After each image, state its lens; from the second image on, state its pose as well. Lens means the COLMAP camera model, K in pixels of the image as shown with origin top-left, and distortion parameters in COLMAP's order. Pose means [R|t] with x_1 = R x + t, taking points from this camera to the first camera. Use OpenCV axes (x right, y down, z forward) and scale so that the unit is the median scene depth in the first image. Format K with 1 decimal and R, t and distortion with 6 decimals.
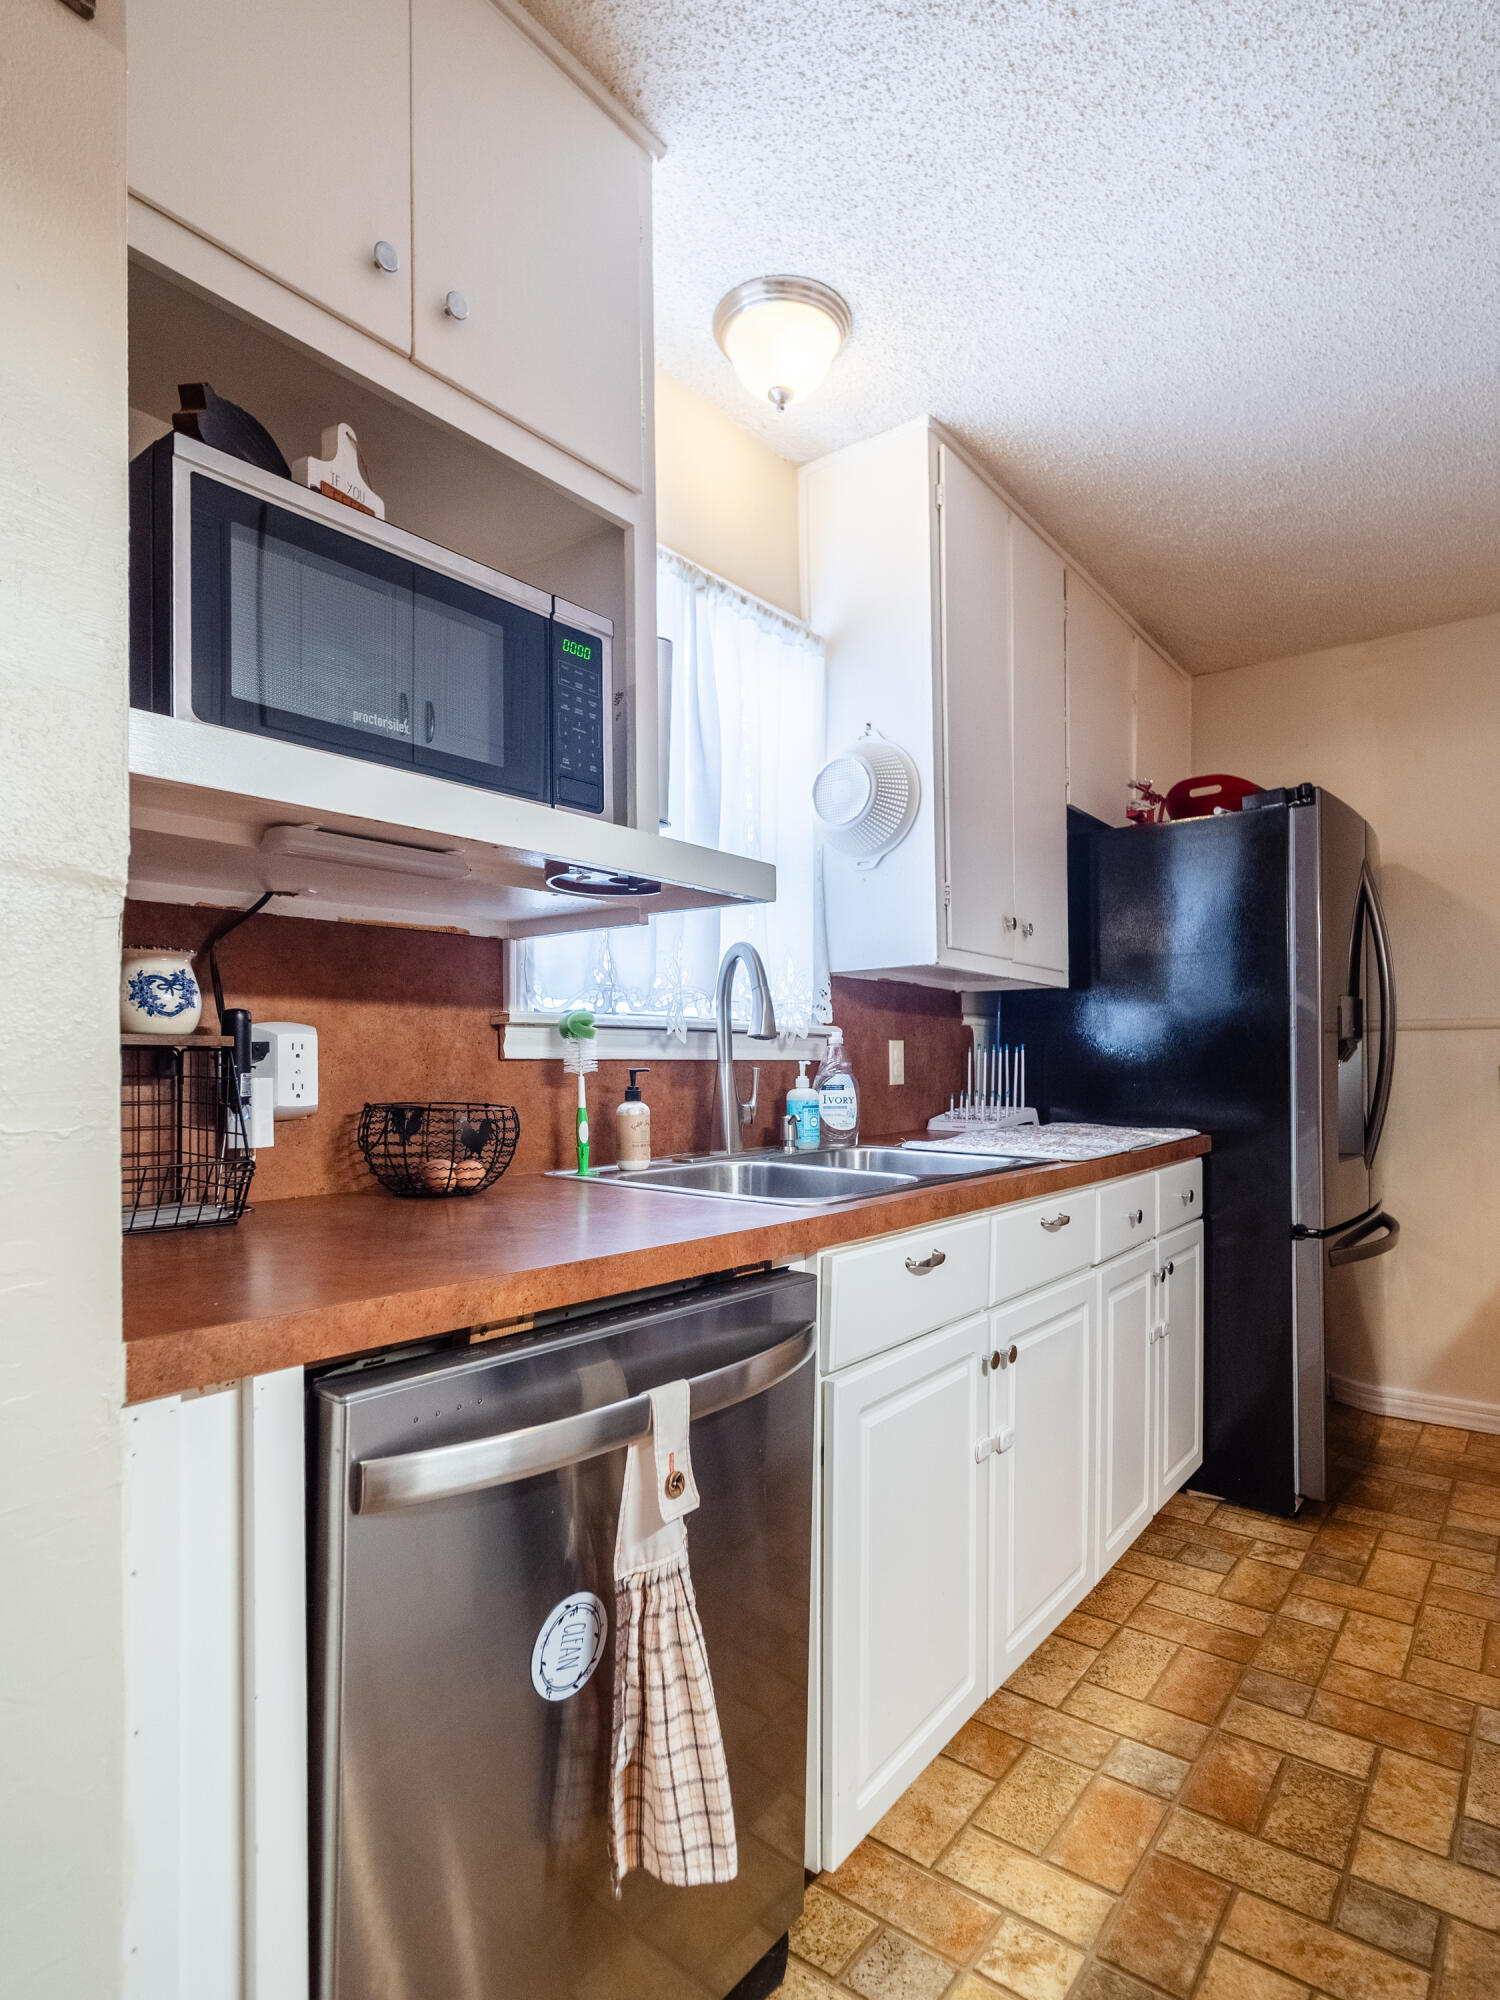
lens RADIAL K [[1066.2, 0, 733.2], [0, 1066.2, 1054.8], [0, 0, 1]] dist [0.001945, 0.000078]
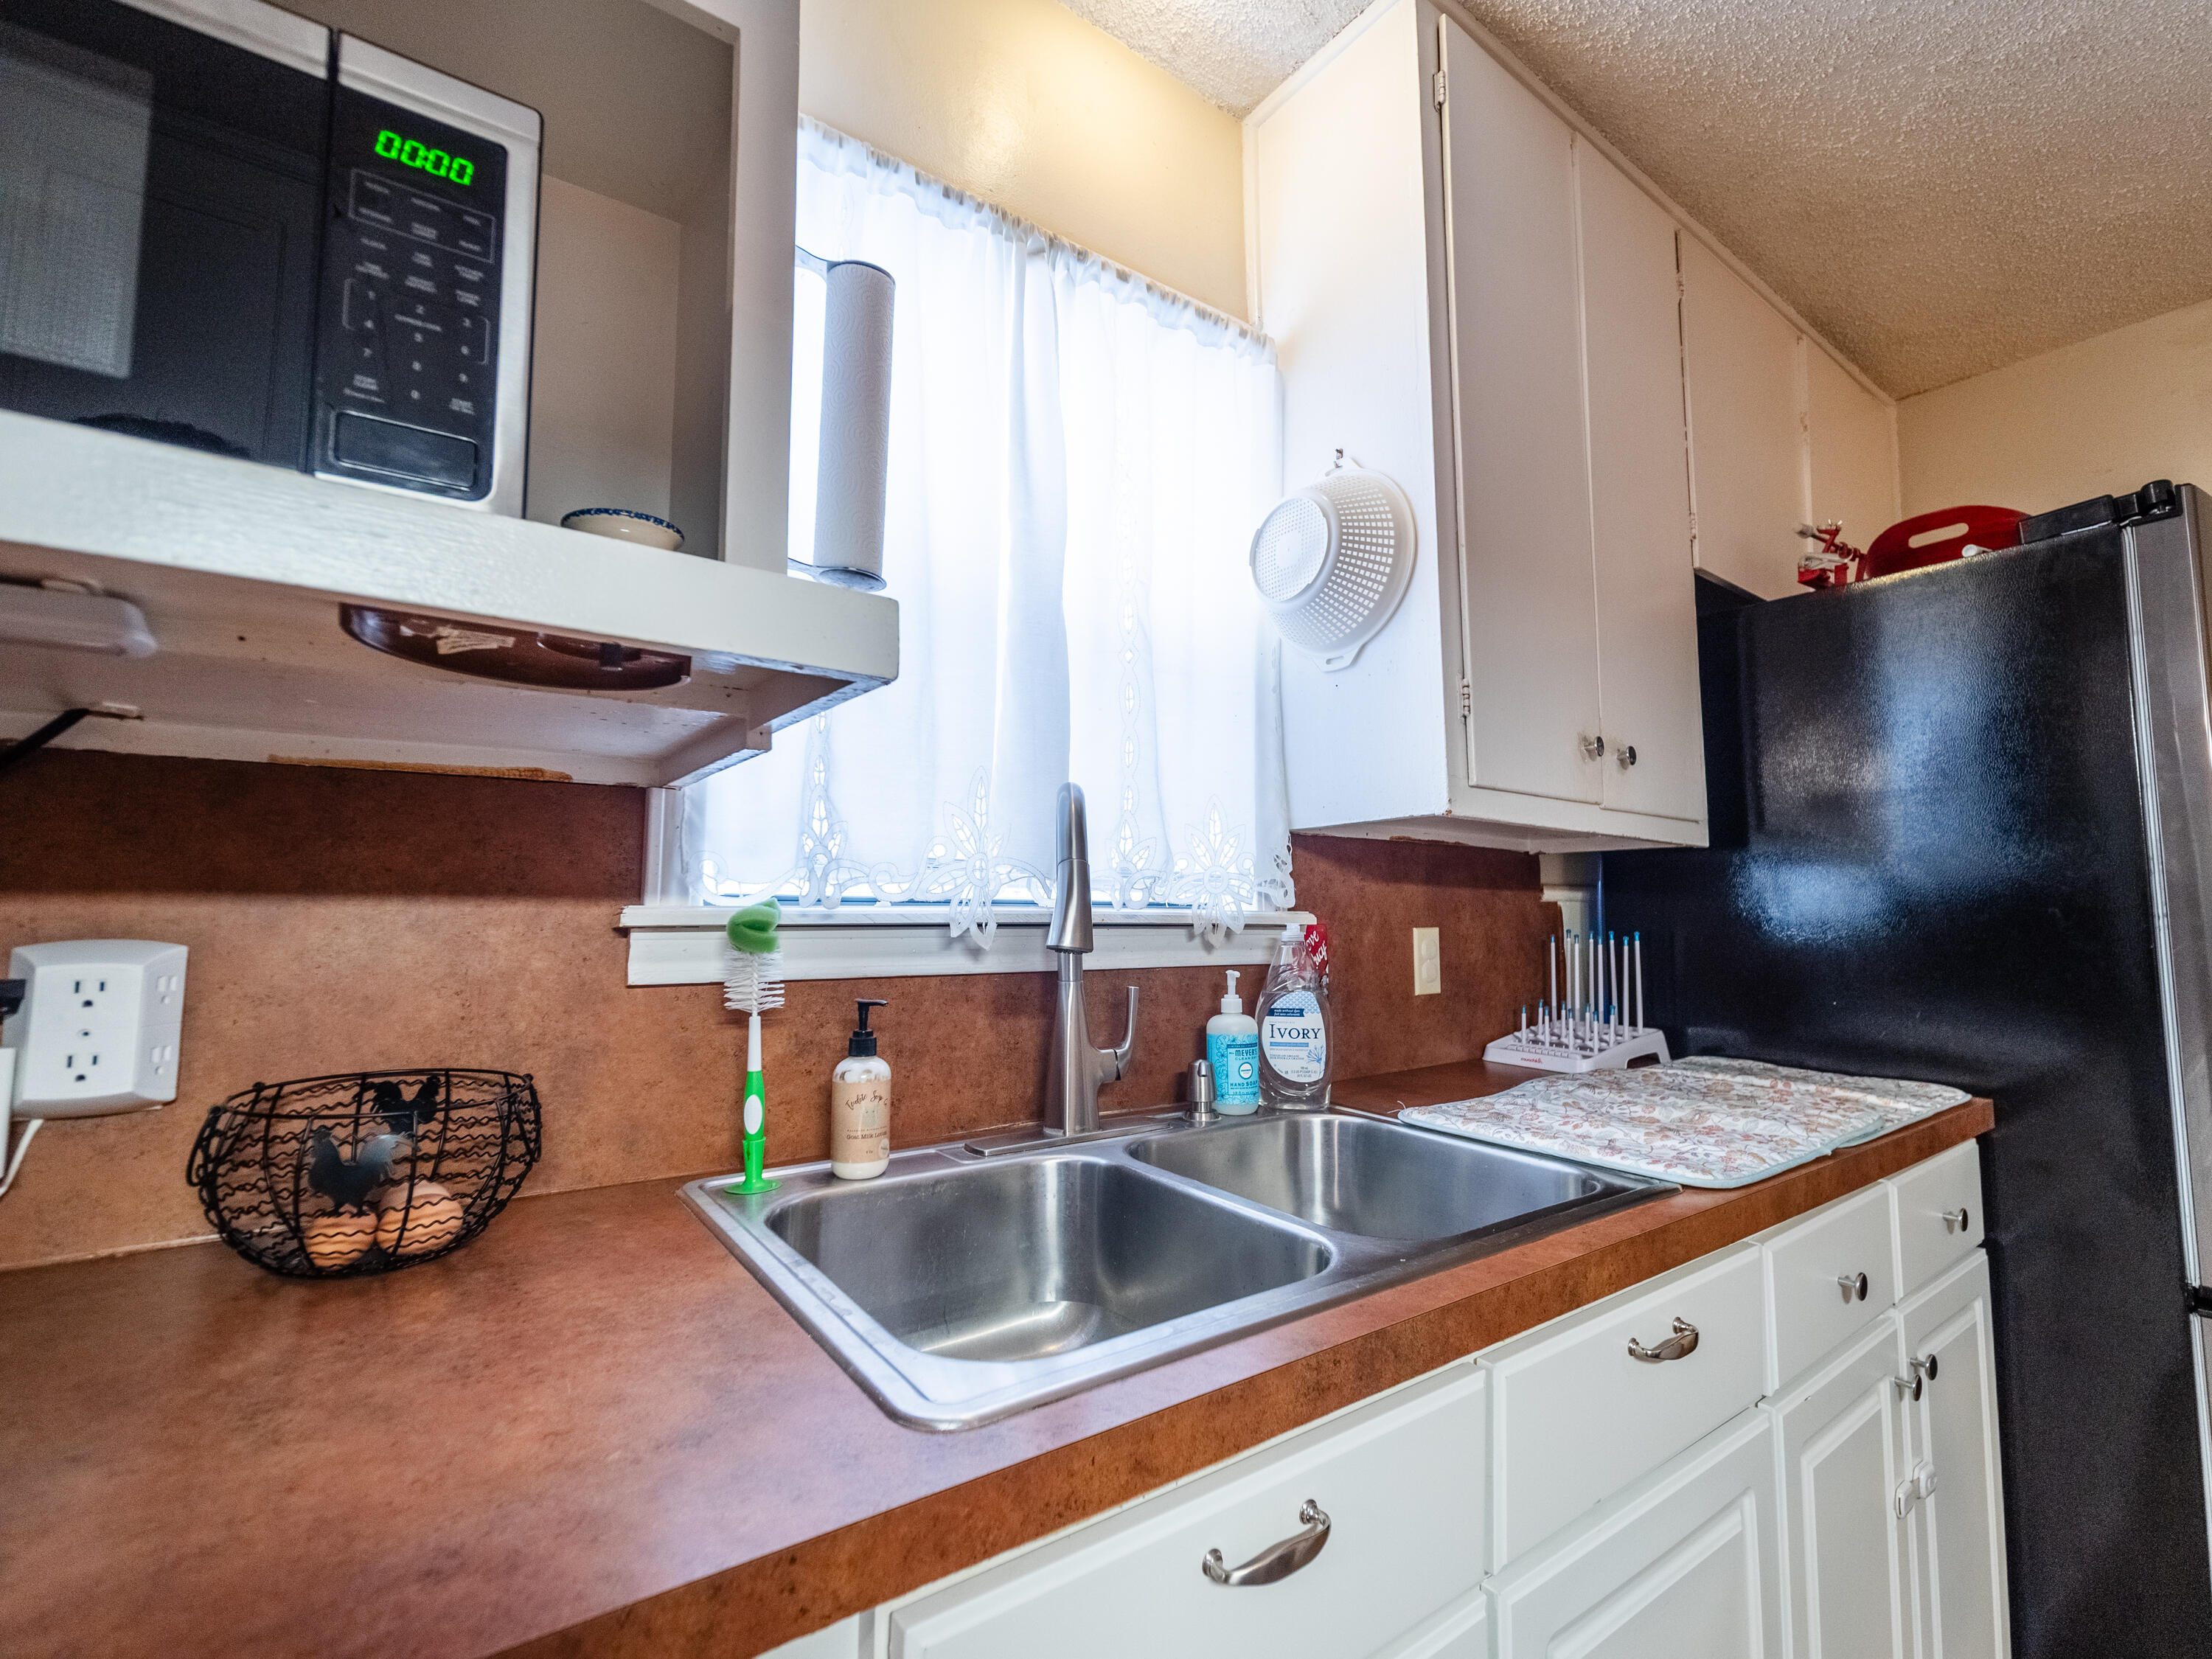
lens RADIAL K [[1009.6, 0, 1106.0], [0, 1009.6, 829.5], [0, 0, 1]] dist [0.000878, 0.000821]
pose [[0.966758, -0.017113, -0.255119, 0.149942], [-0.002603, 0.997047, -0.076745, -0.032092], [0.255679, 0.074858, 0.963859, 0.403045]]
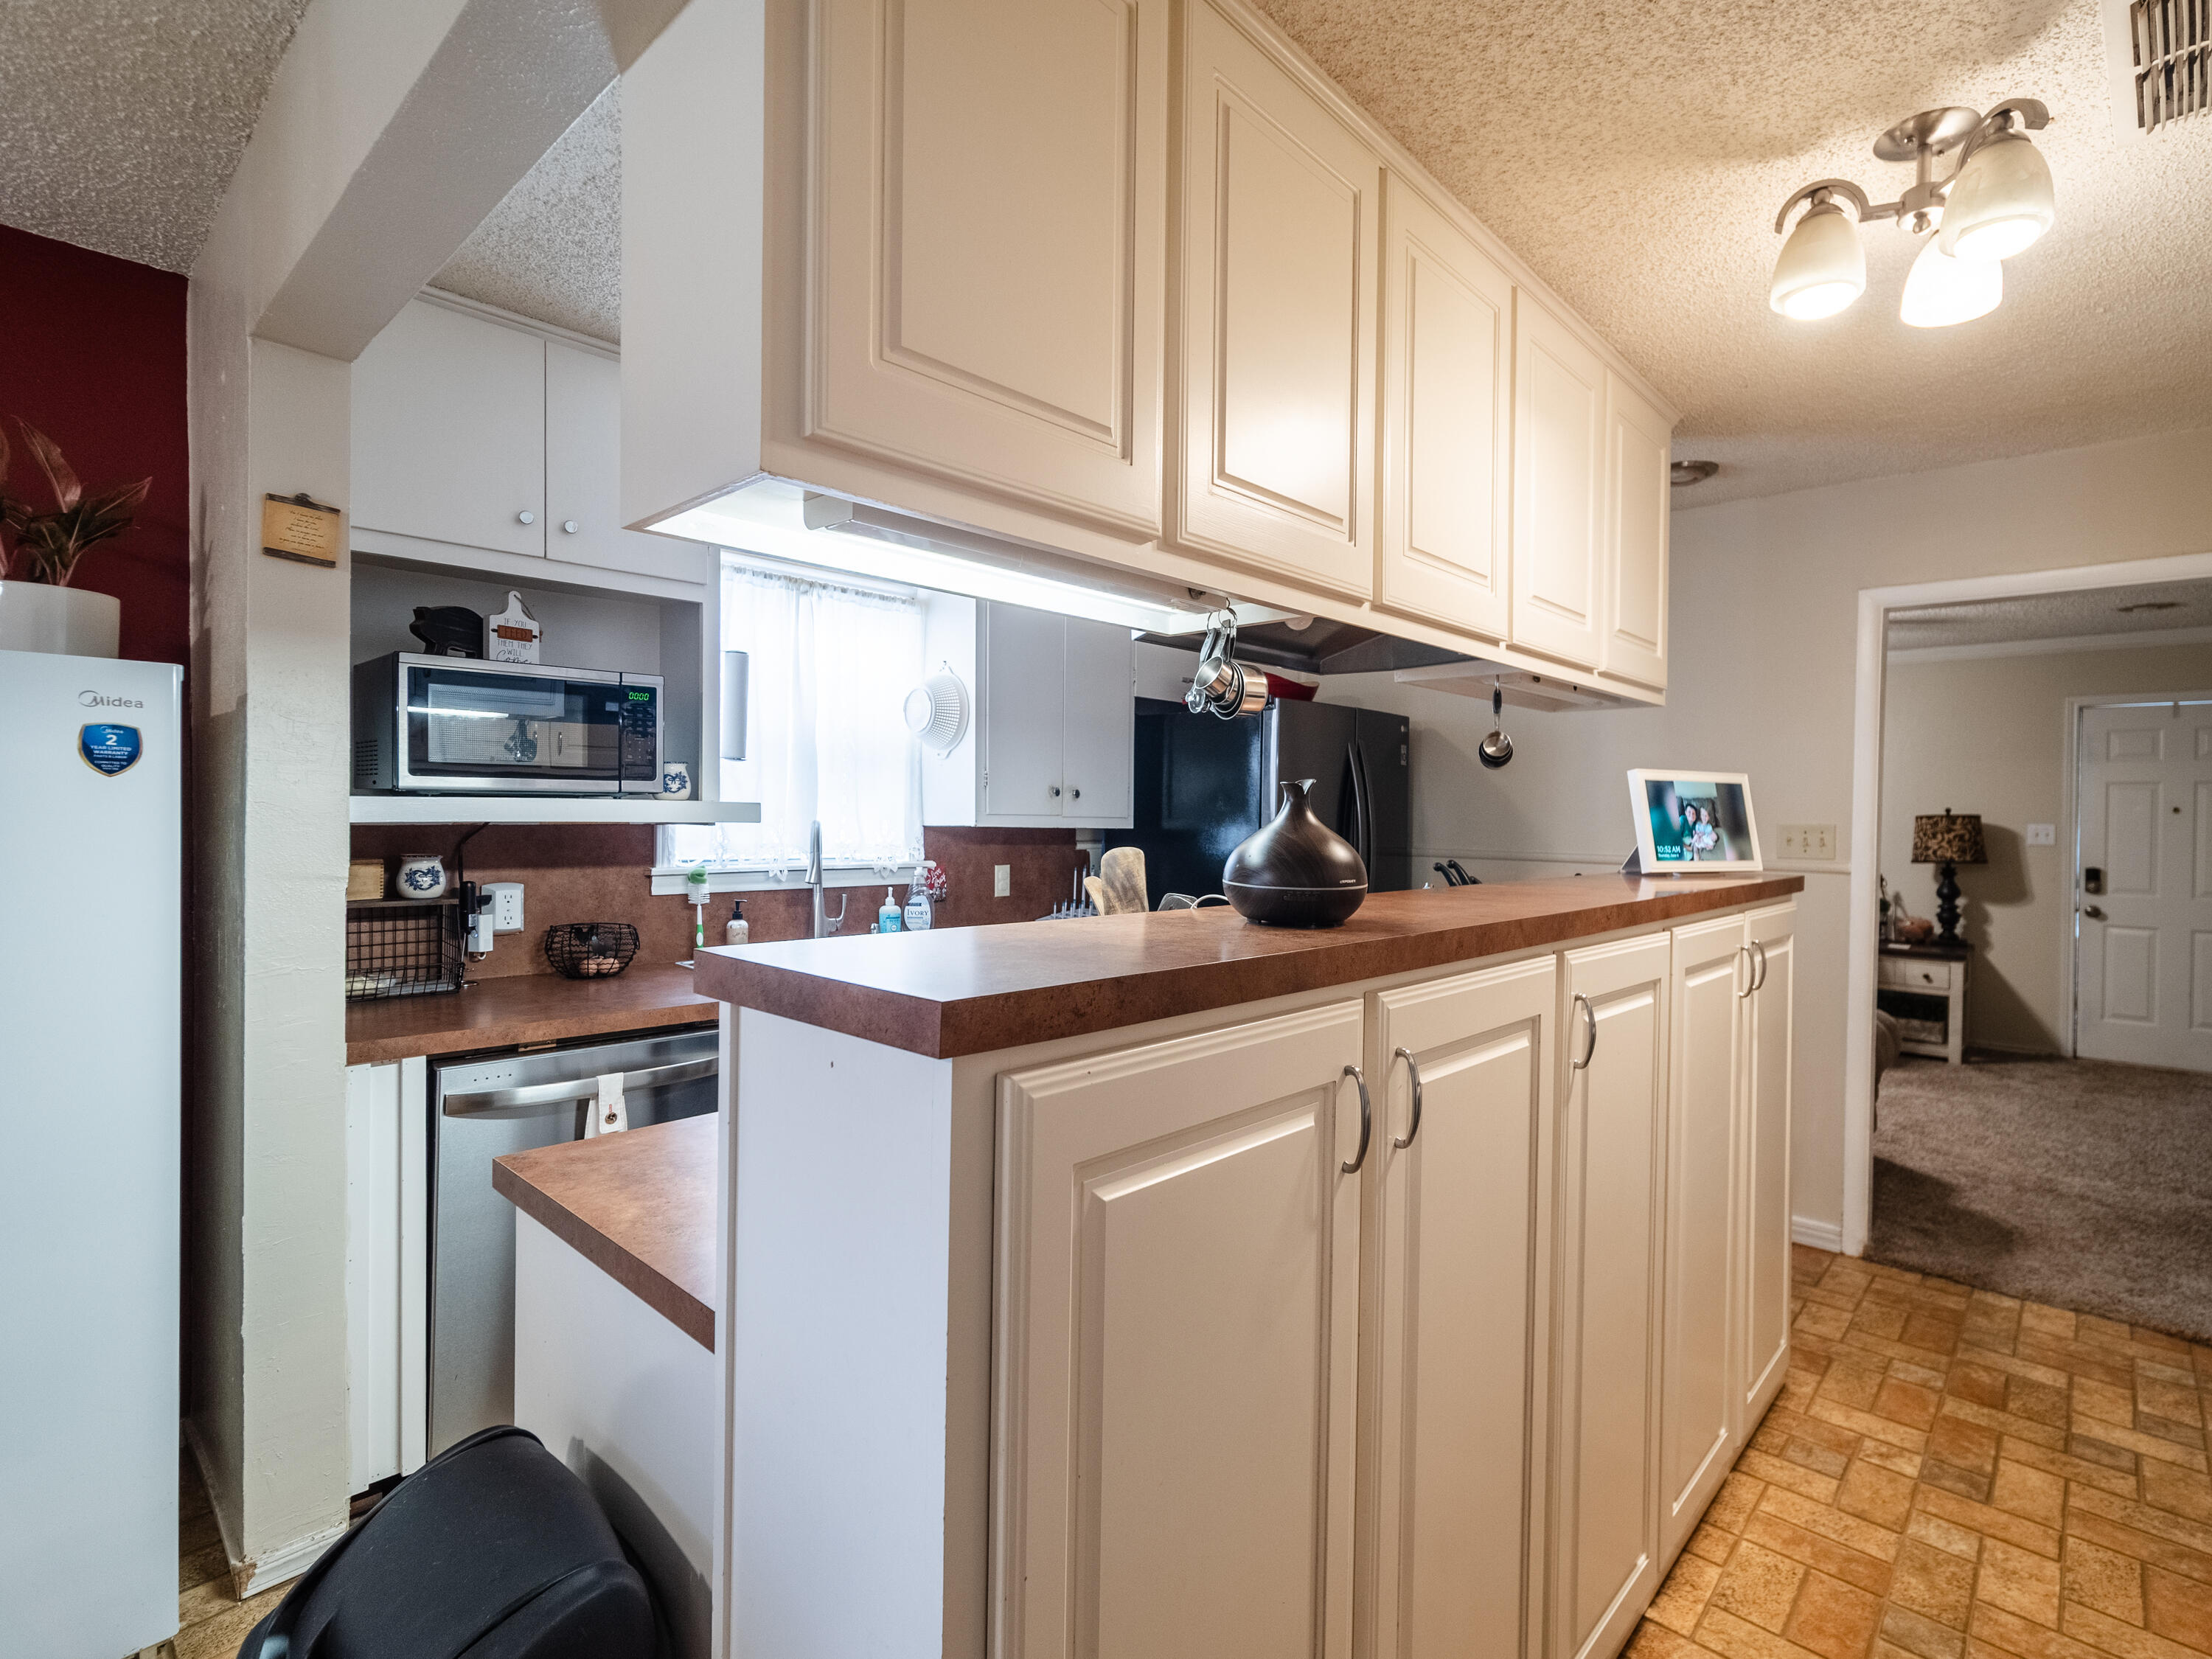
lens RADIAL K [[1074.4, 0, 1137.3], [0, 1074.4, 831.7], [0, 0, 1]] dist [-0.002460, 0.001152]
pose [[0.997711, 0.019527, -0.064748, 0.526238], [-0.017707, 0.999435, 0.028560, -0.126516], [0.065269, -0.027348, 0.997493, -0.521311]]
